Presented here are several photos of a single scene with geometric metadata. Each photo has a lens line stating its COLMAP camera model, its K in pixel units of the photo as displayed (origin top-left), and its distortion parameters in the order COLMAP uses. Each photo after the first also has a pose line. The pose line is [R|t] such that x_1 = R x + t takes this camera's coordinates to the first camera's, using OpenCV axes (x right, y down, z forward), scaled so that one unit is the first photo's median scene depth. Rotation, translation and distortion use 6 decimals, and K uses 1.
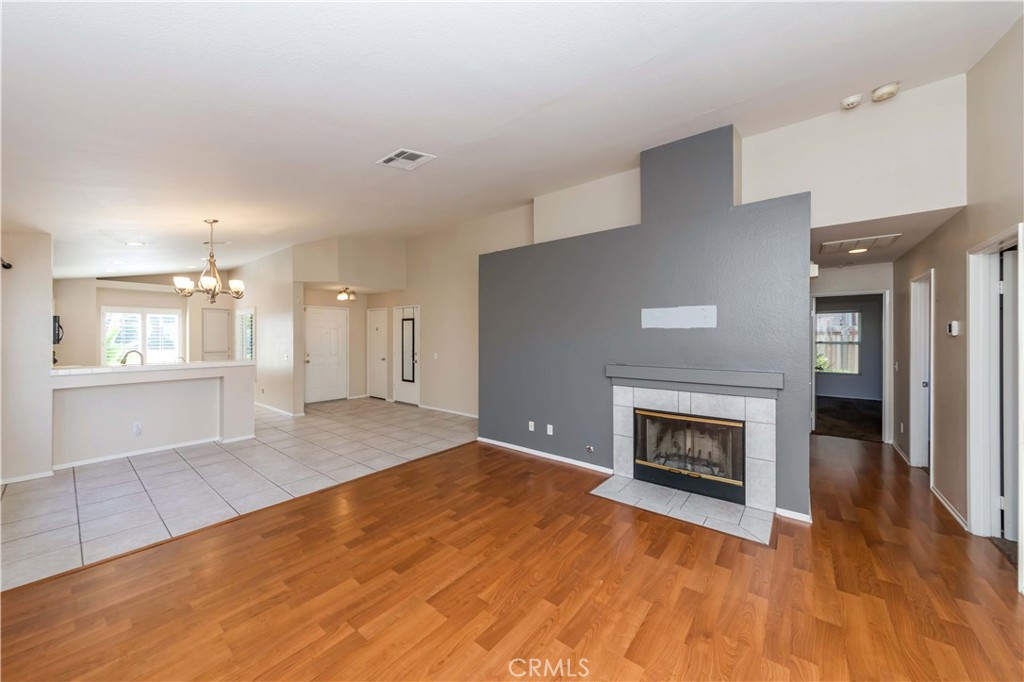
lens RADIAL K [[367.3, 0, 502.9], [0, 367.3, 338.2], [0, 0, 1]] dist [-0.001014, -0.000051]
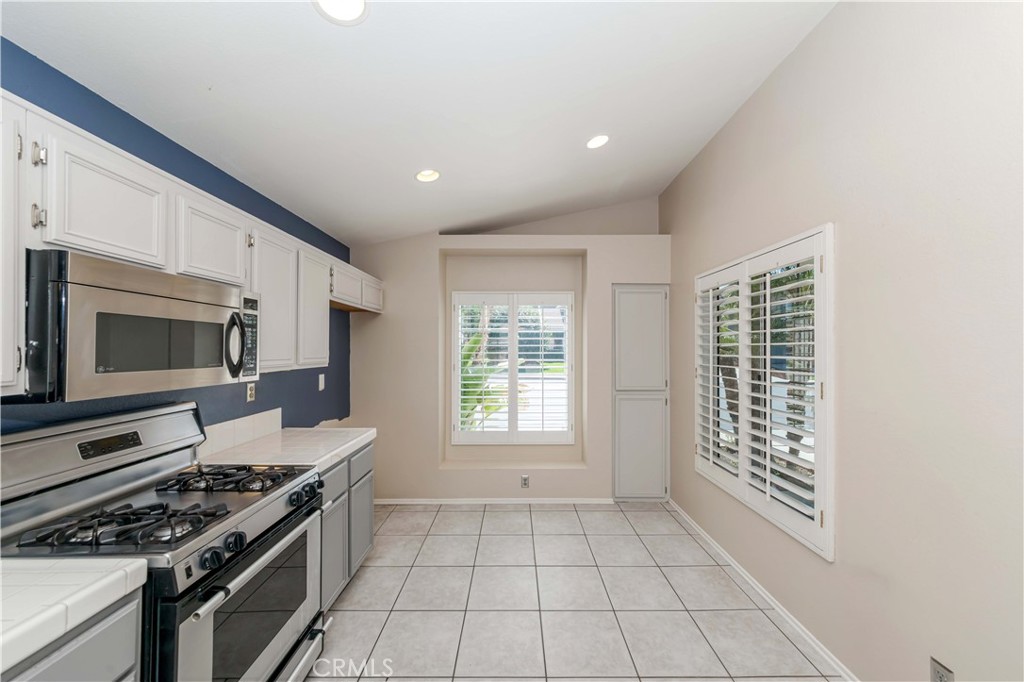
lens RADIAL K [[365.9, 0, 515.8], [0, 365.9, 347.2], [0, 0, 1]] dist [-0.000305, -0.000016]
pose [[0.640172, -0.005525, -0.768212, -0.654640], [-0.003237, 0.999946, -0.009890, -0.007392], [0.768225, 0.008818, 0.640119, 0.746036]]
